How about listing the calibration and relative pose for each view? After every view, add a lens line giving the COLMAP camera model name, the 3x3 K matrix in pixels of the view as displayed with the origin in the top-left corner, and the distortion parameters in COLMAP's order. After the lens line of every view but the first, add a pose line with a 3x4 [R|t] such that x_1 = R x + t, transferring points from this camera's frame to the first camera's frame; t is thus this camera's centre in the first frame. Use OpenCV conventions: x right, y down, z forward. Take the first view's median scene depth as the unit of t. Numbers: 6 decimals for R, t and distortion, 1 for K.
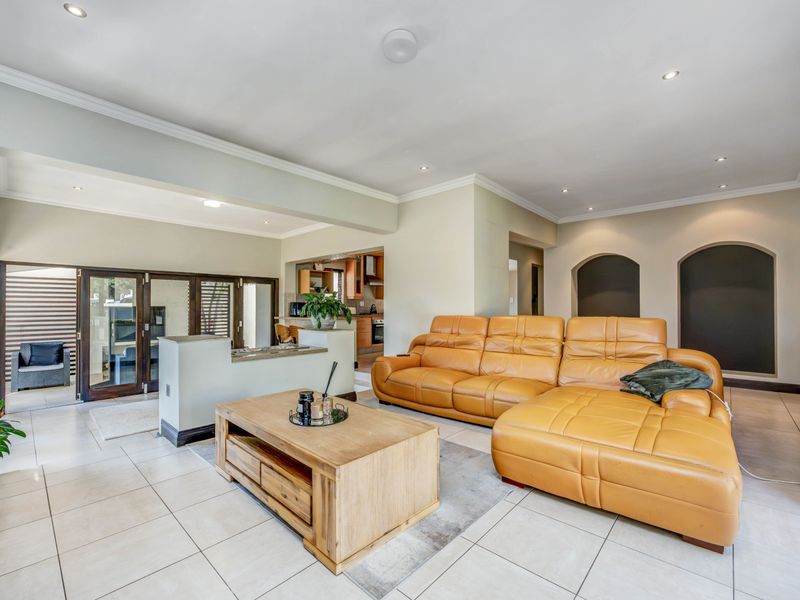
lens RADIAL K [[354.7, 0, 400.0], [0, 354.7, 300.0], [0, 0, 1]] dist [0.000098, 0.000424]
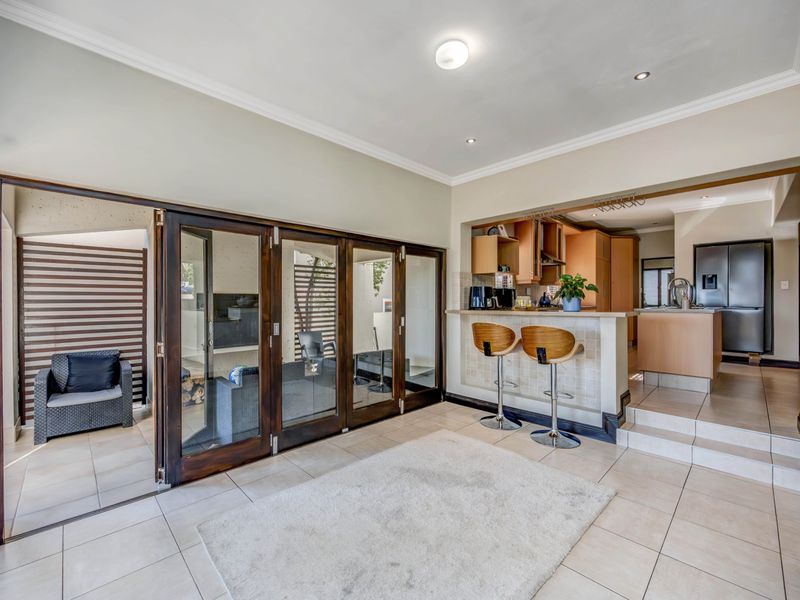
lens RADIAL K [[347.3, 0, 408.1], [0, 347.3, 297.6], [0, 0, 1]] dist [-0.000648, 0.000254]
pose [[0.999089, 0.000052, -0.042671, -0.450692], [0.000518, 0.999911, 0.013361, 0.020384], [0.042668, -0.013371, 0.999000, 0.448115]]
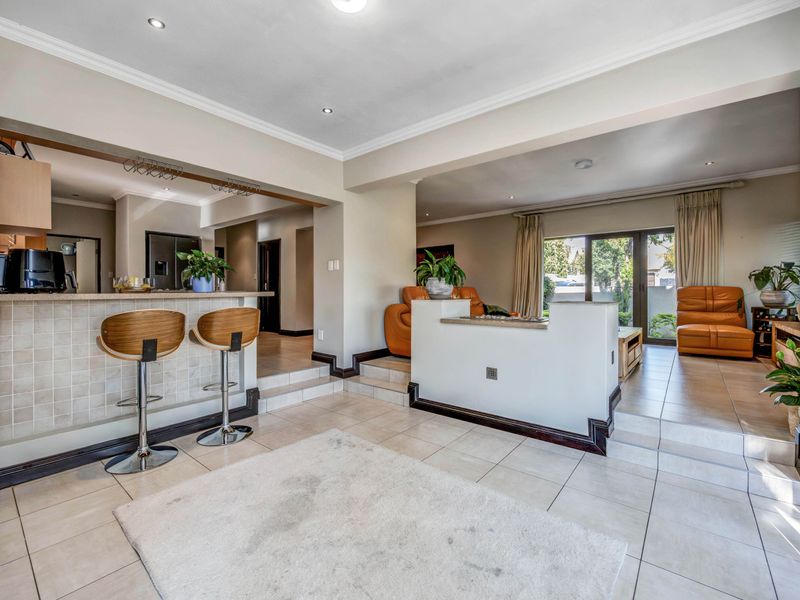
lens RADIAL K [[354.7, 0, 400.0], [0, 354.7, 300.0], [0, 0, 1]] dist [0.000098, 0.000424]
pose [[-0.064316, -0.020397, 0.997721, -0.785294], [-0.028031, 0.999434, 0.018625, 0.046290], [-0.997536, -0.026769, -0.064852, 0.830129]]
